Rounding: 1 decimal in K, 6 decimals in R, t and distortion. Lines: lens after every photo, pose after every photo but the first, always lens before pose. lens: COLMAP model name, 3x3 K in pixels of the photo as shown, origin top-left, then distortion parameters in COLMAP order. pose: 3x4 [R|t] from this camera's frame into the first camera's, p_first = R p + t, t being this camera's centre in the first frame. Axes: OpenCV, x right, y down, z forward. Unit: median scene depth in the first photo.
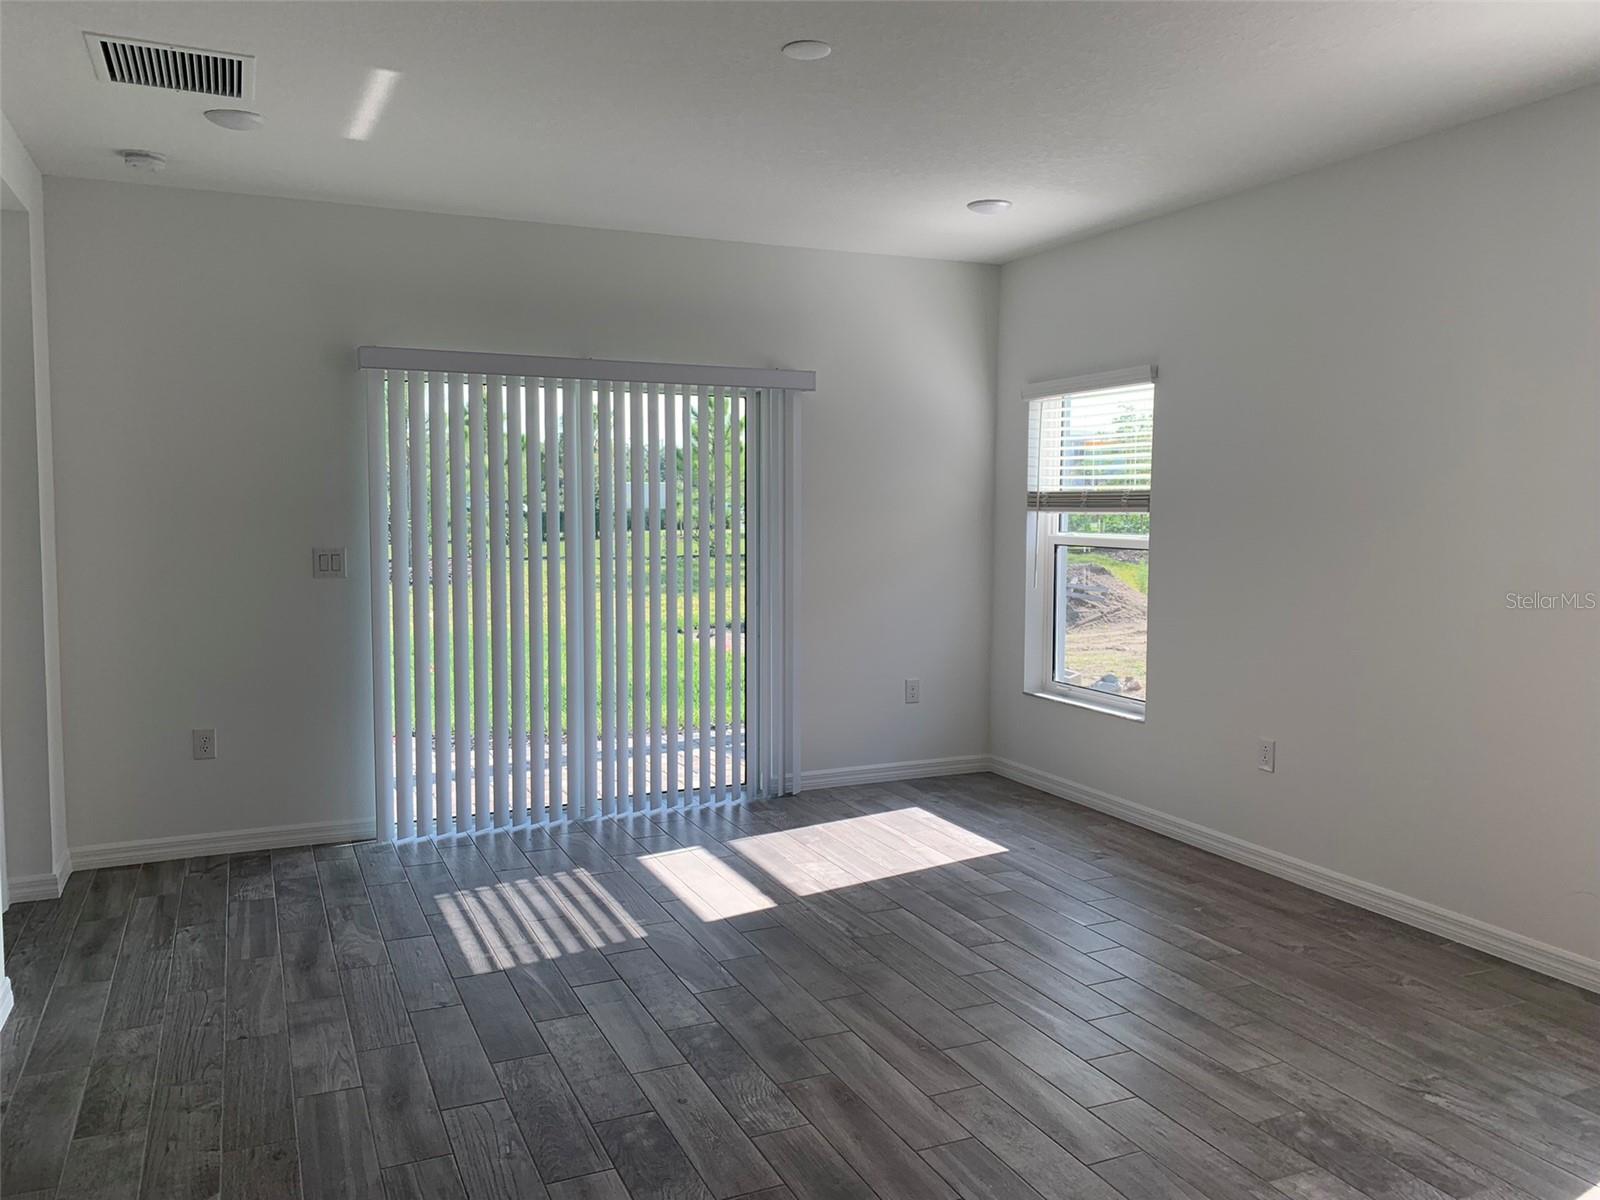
lens RADIAL K [[1217.6, 0, 791.3], [0, 1217.6, 589.3], [0, 0, 1]] dist [0.009233, -0.021523]
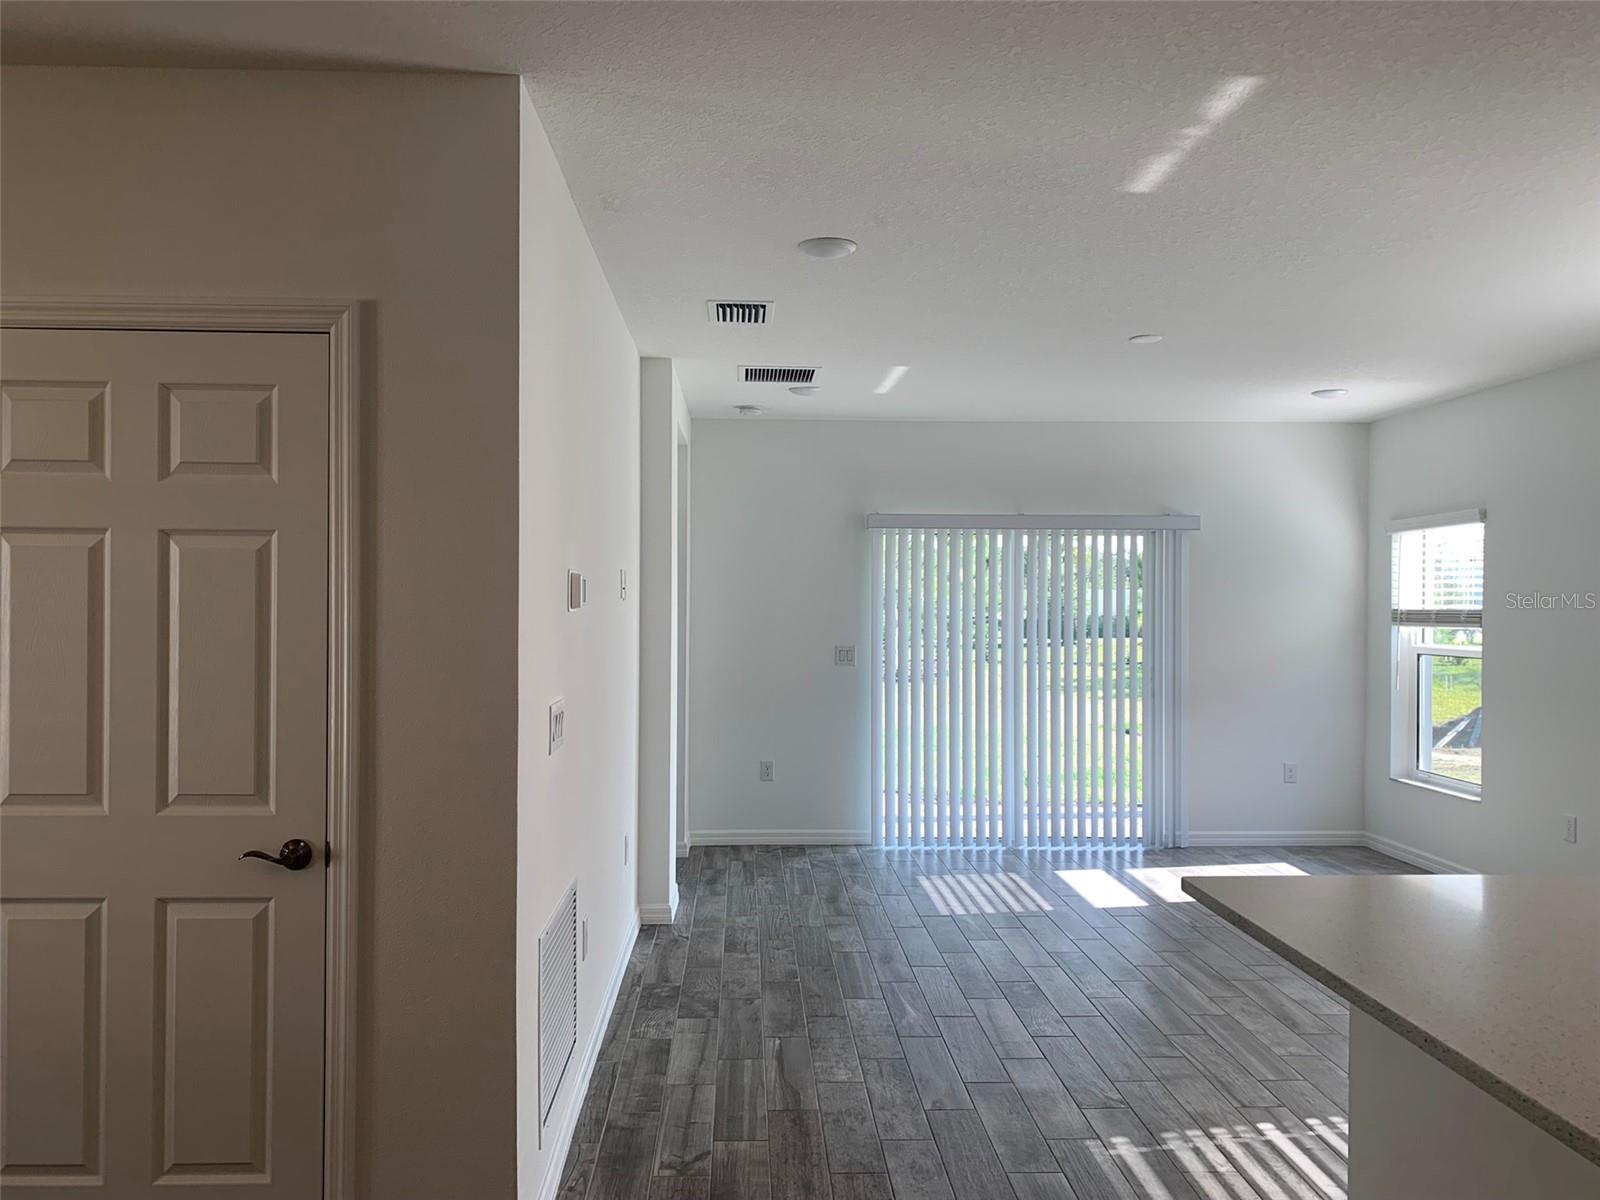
lens RADIAL K [[1217.6, 0, 791.3], [0, 1217.6, 589.3], [0, 0, 1]] dist [0.009233, -0.021523]
pose [[0.927410, -0.001278, -0.374044, 0.112930], [-0.031338, 0.996213, -0.081102, 0.019165], [0.372731, 0.086937, 0.923858, -0.394637]]
